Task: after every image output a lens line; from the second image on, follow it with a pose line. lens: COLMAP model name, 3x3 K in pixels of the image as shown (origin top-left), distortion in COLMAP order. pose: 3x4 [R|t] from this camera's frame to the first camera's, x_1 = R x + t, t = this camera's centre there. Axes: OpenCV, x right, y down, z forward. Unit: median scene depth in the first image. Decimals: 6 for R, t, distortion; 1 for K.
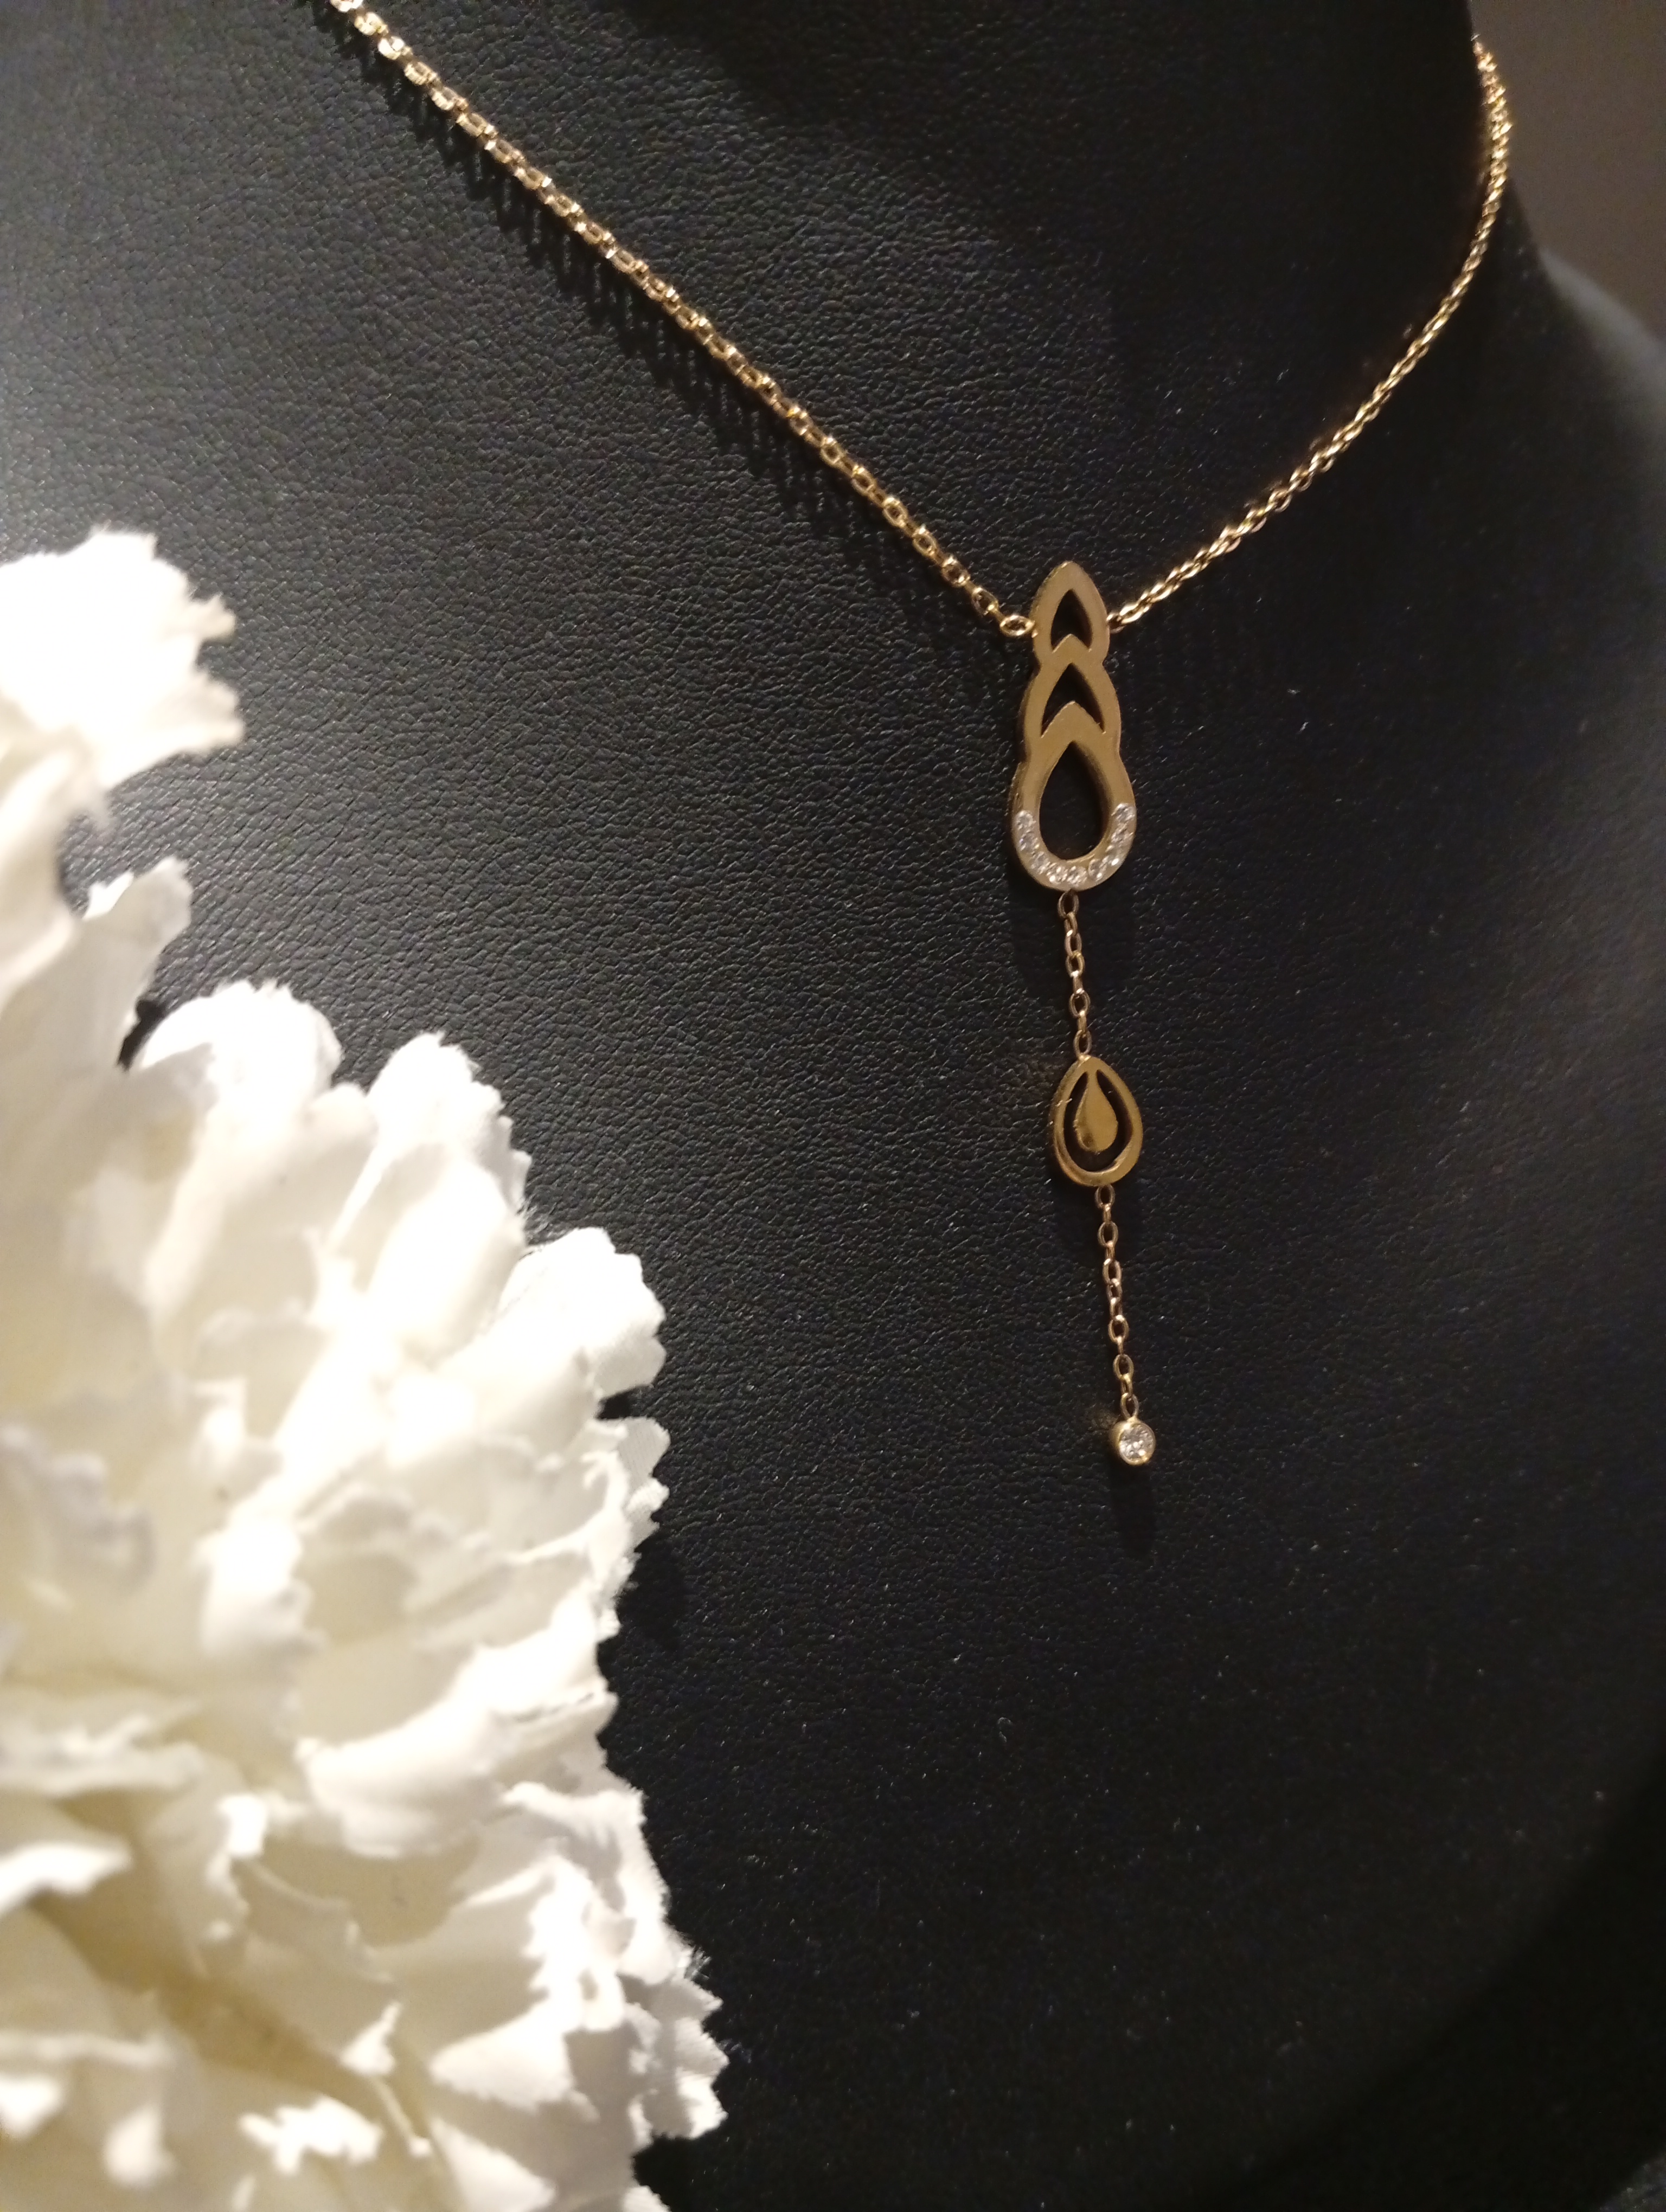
lens RADIAL K [[1818.1, 0, 825.6], [0, 1818.1, 1103.9], [0, 0, 1]] dist [0.088767, -0.306219]
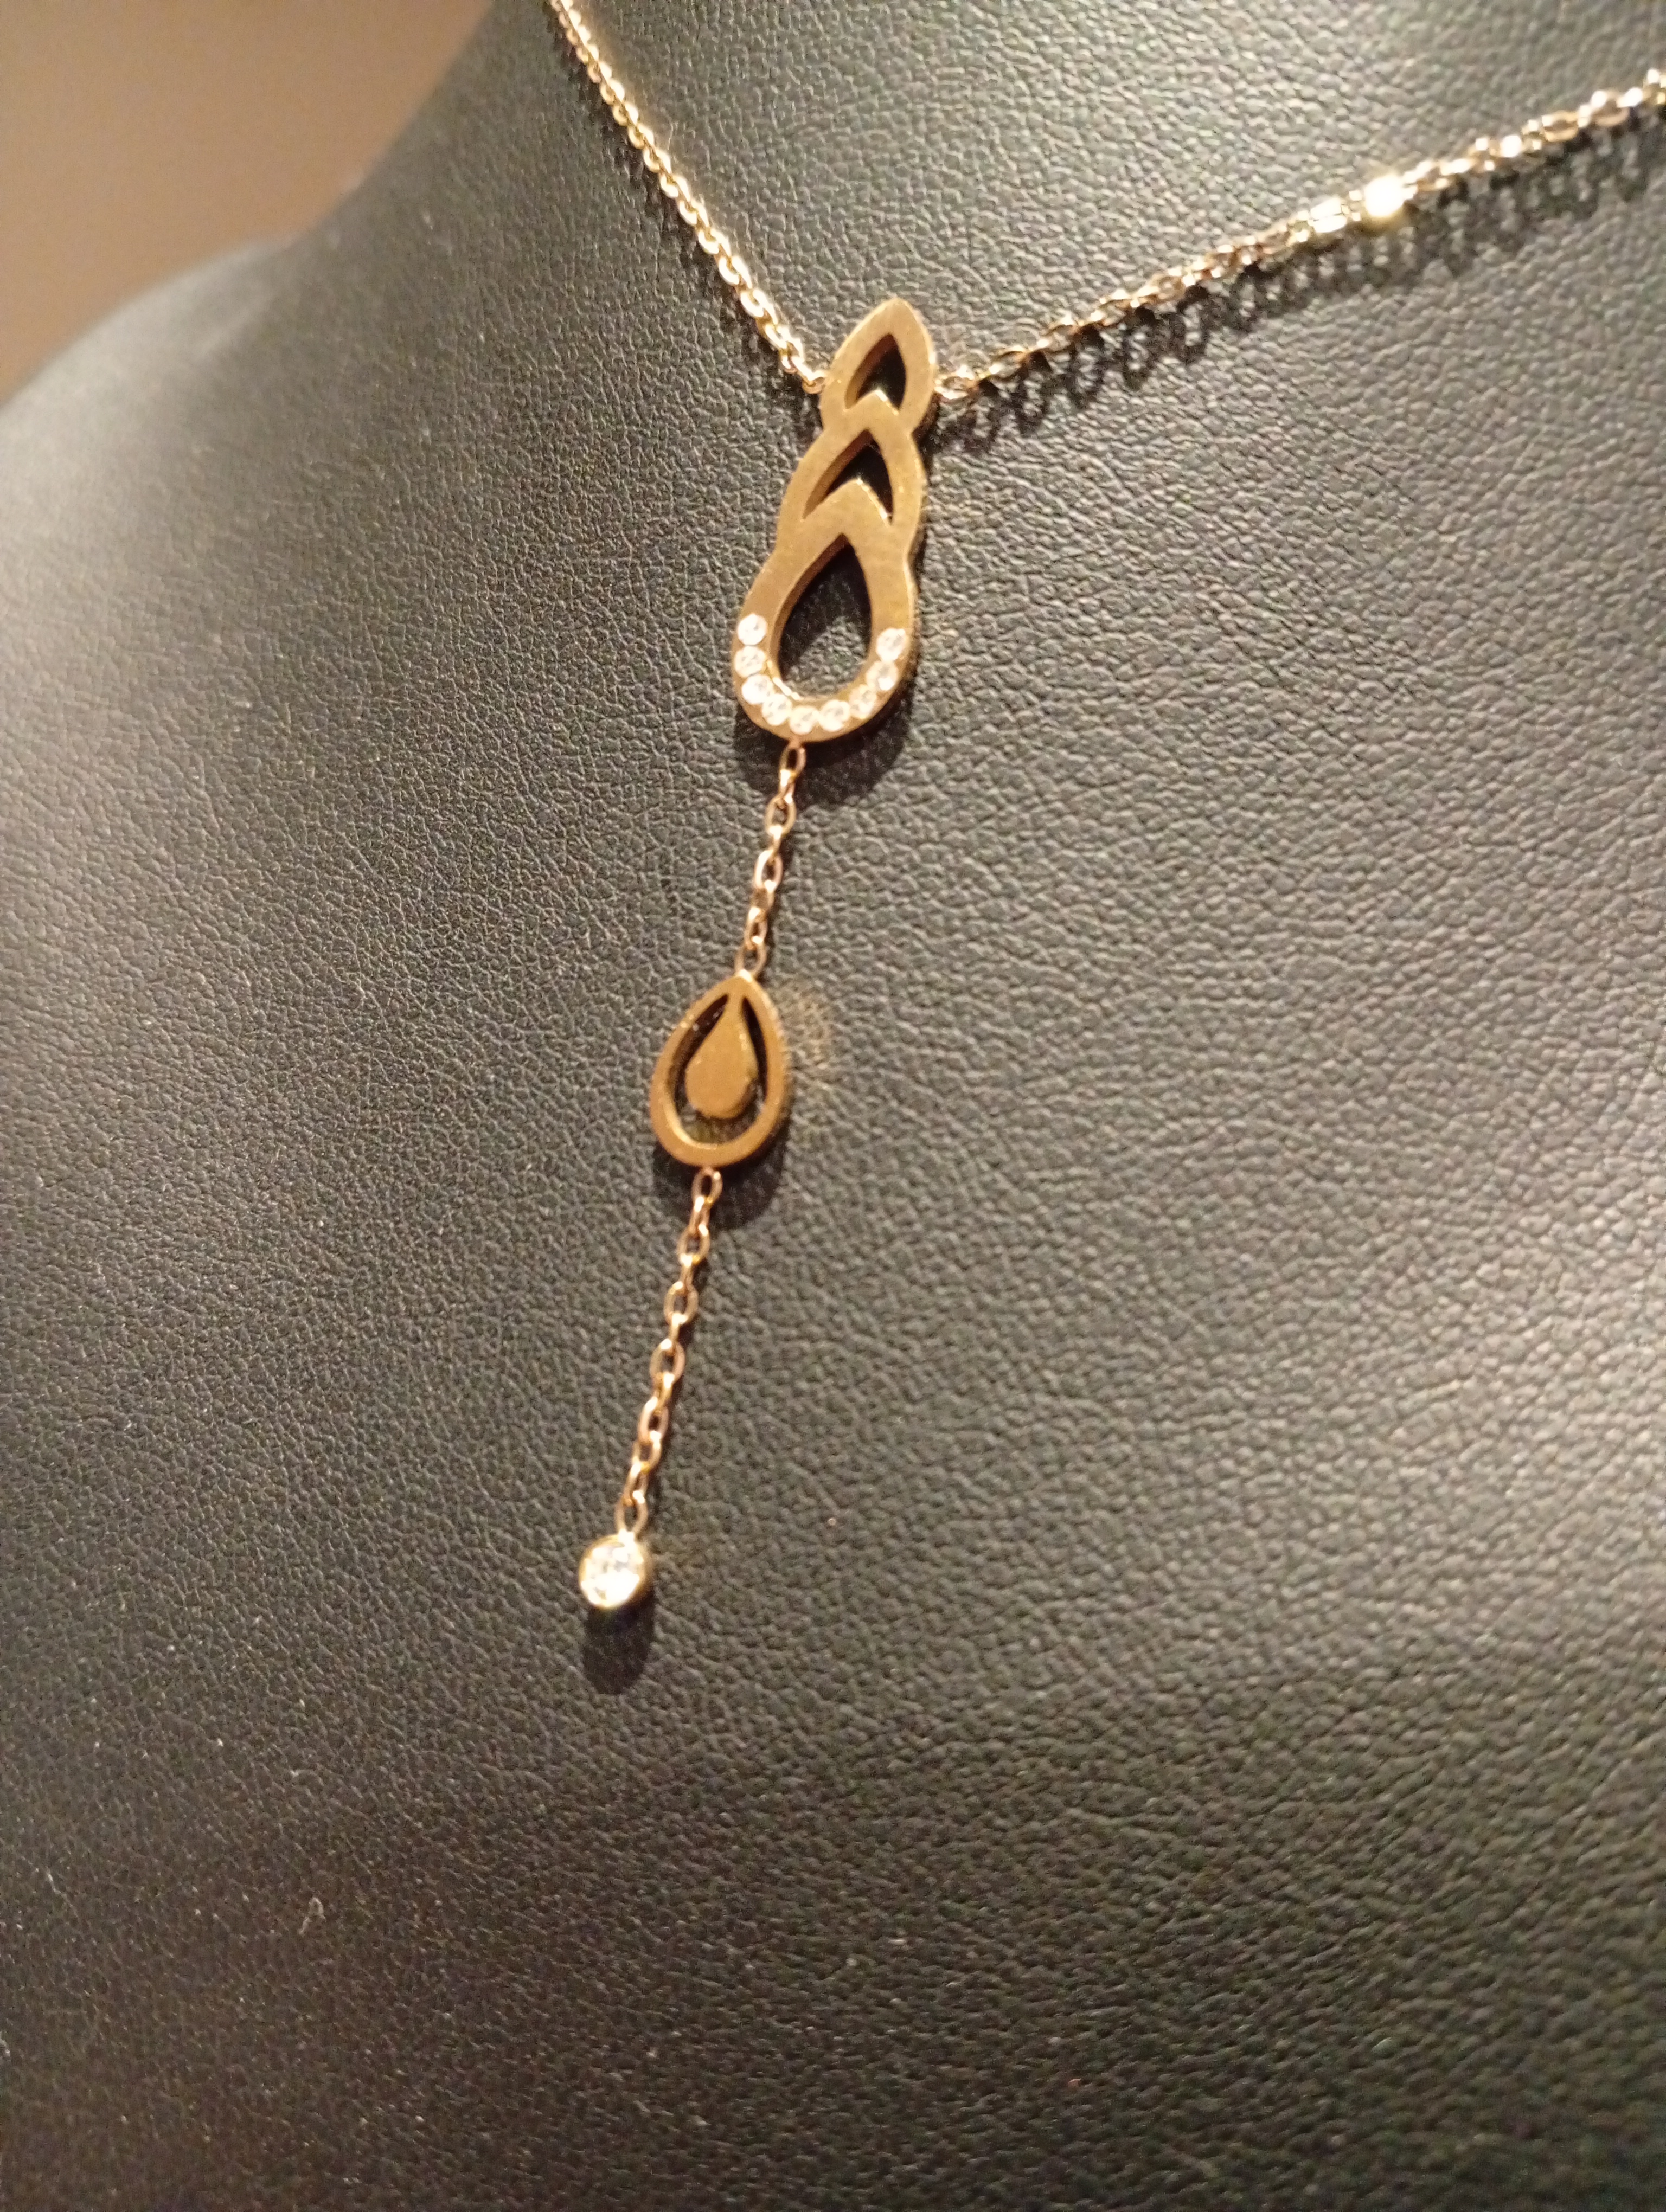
lens RADIAL K [[1818.1, 0, 821.3], [0, 1818.1, 1092.5], [0, 0, 1]] dist [0.088767, -0.306219]
pose [[0.733303, 0.174146, -0.657221, 0.630601], [-0.356142, 0.921802, -0.153117, 0.111351], [0.579163, 0.346345, 0.737981, 0.551951]]
